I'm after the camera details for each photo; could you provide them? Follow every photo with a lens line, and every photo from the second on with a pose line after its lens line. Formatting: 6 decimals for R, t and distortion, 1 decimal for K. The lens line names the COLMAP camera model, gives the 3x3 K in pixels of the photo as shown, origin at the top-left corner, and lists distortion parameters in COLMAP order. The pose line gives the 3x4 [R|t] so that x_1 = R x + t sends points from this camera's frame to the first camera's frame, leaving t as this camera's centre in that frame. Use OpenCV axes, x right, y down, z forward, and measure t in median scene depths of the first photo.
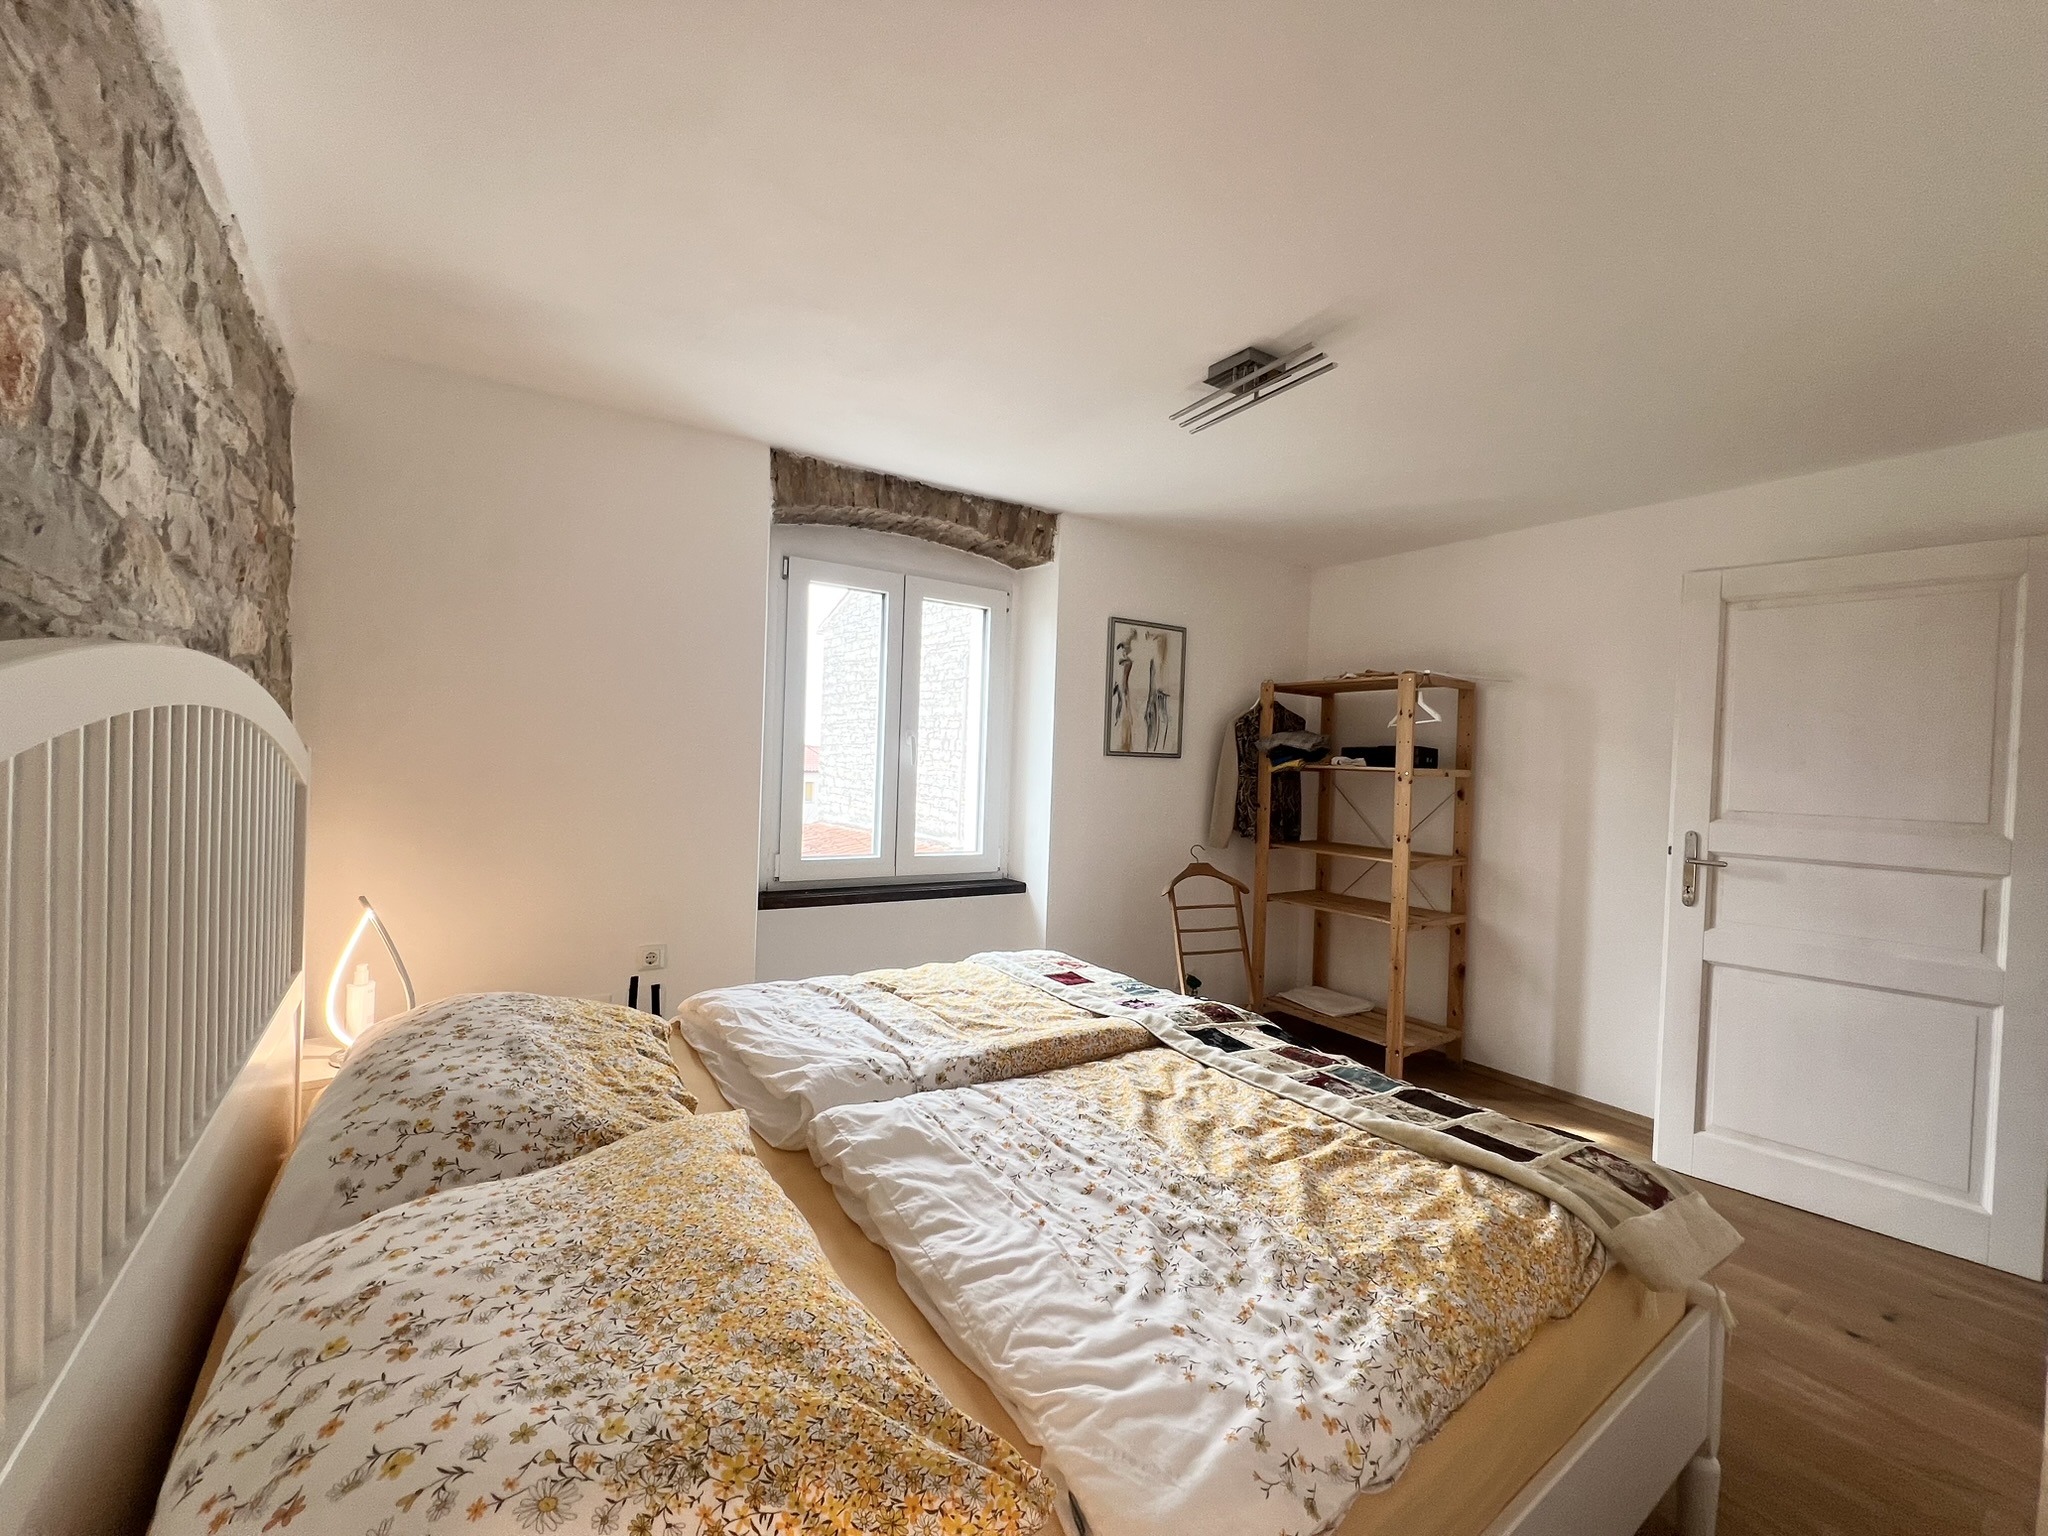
lens RADIAL K [[820.3, 0, 1022.1], [0, 820.3, 766.4], [0, 0, 1]] dist [-0.001568, 0.000064]
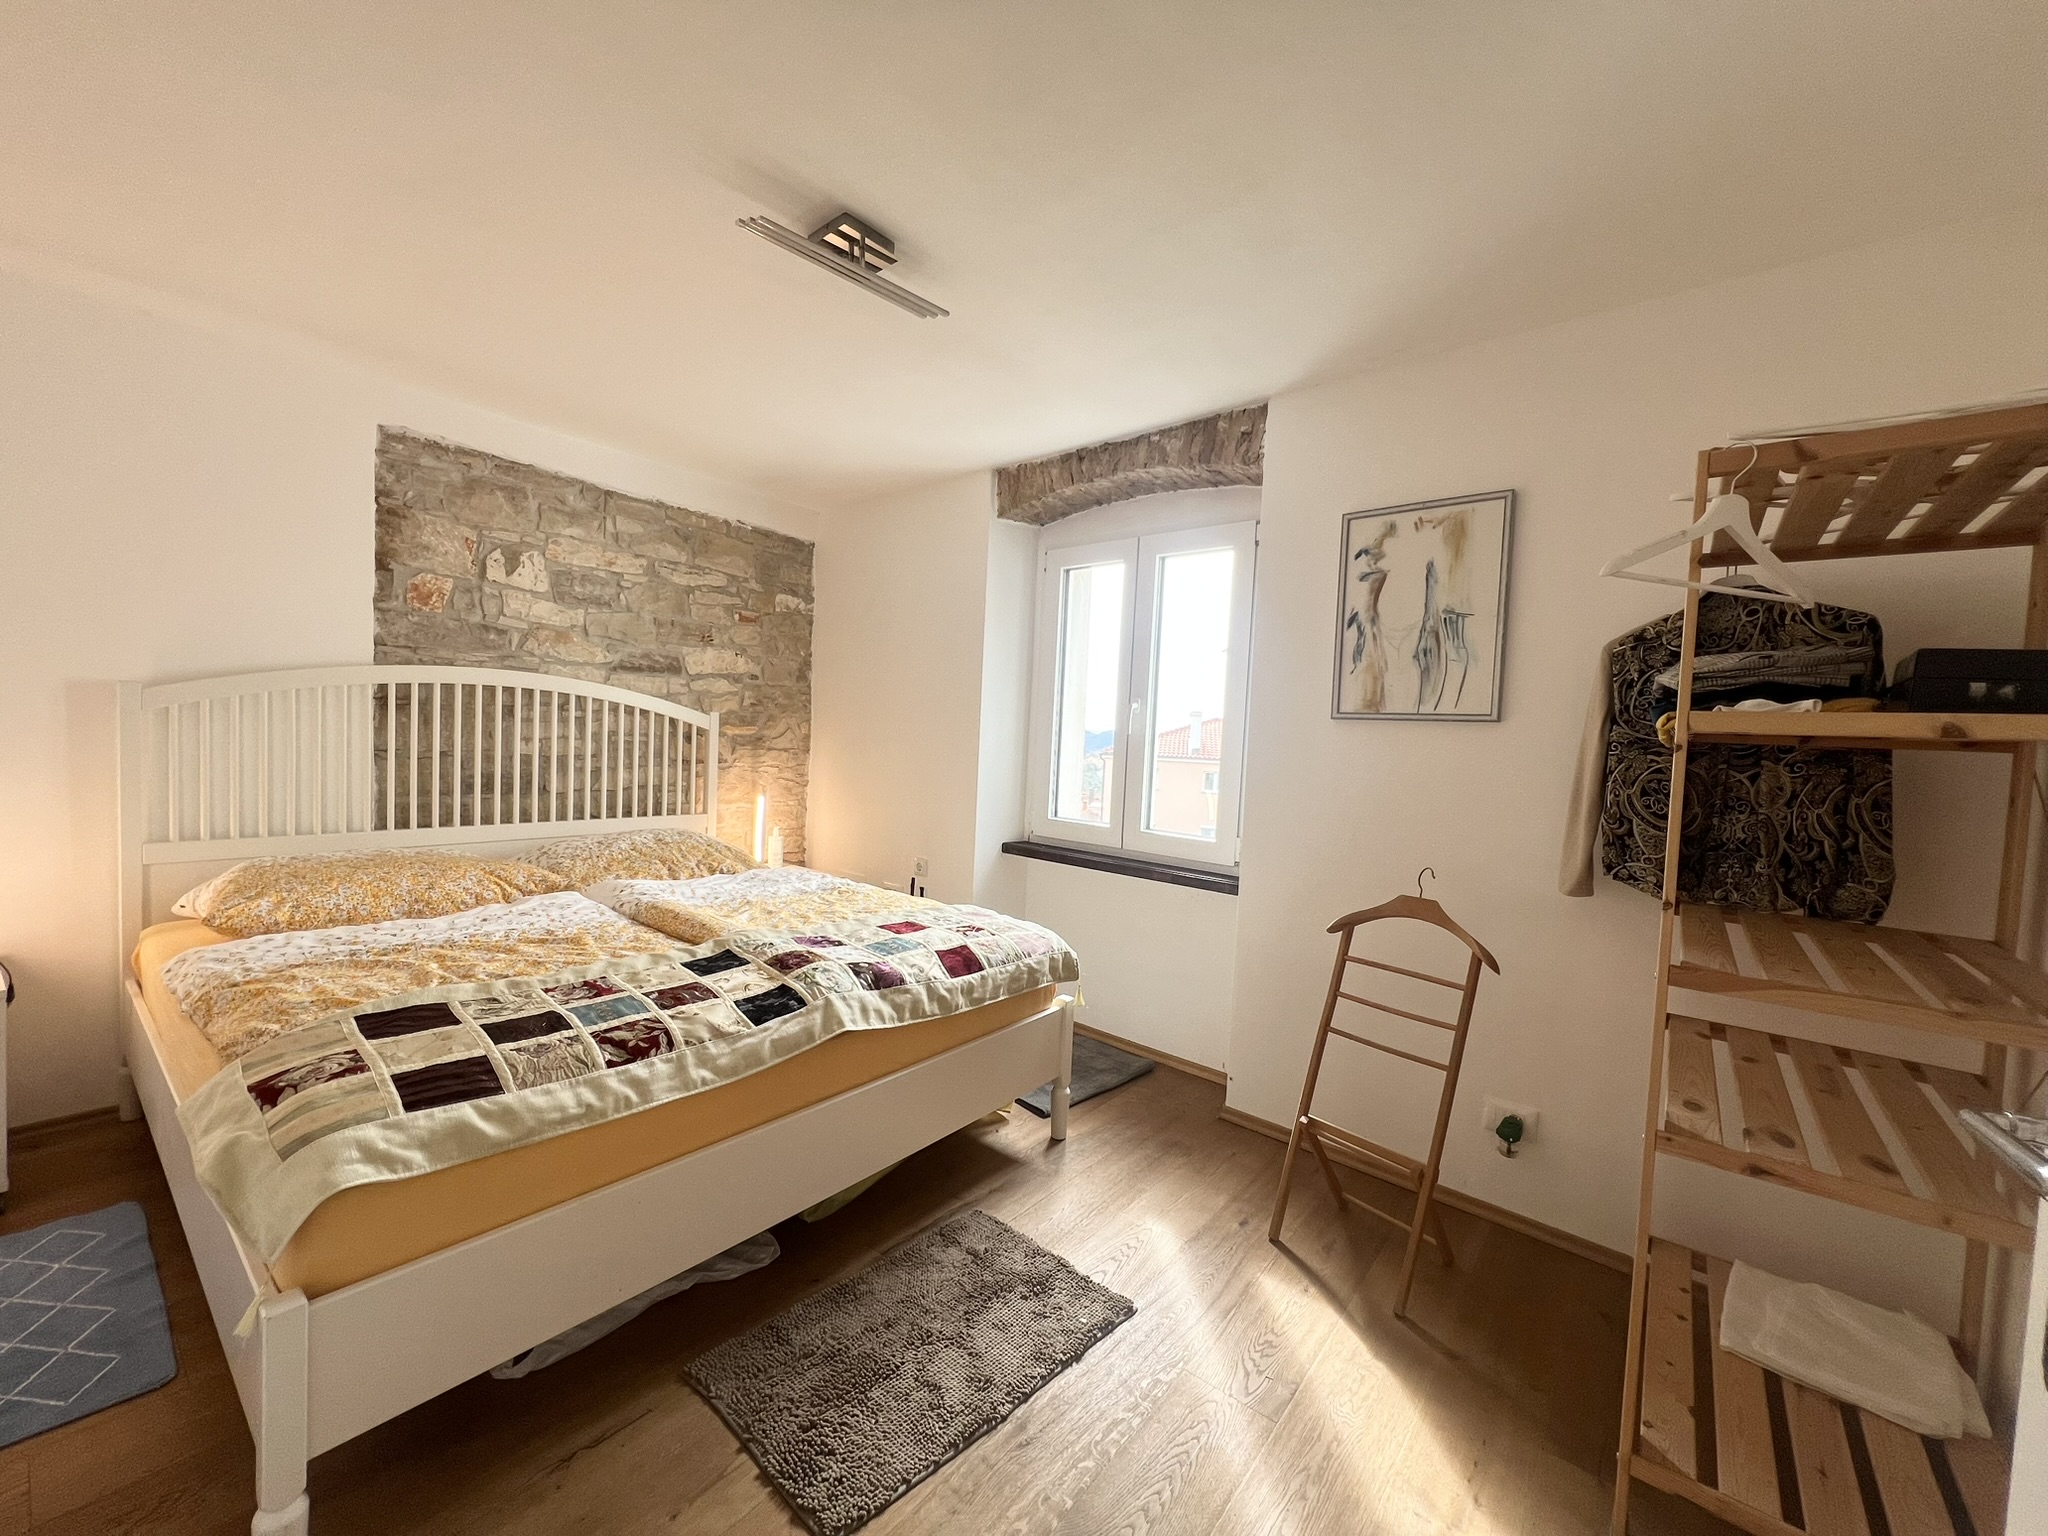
lens RADIAL K [[820.3, 0, 1015.5], [0, 820.3, 769.7], [0, 0, 1]] dist [-0.001568, 0.000064]
pose [[0.274496, 0.017102, -0.961436, 0.701305], [-0.045690, 0.998945, 0.004725, 0.038762], [0.960502, 0.042631, 0.274987, 0.569574]]
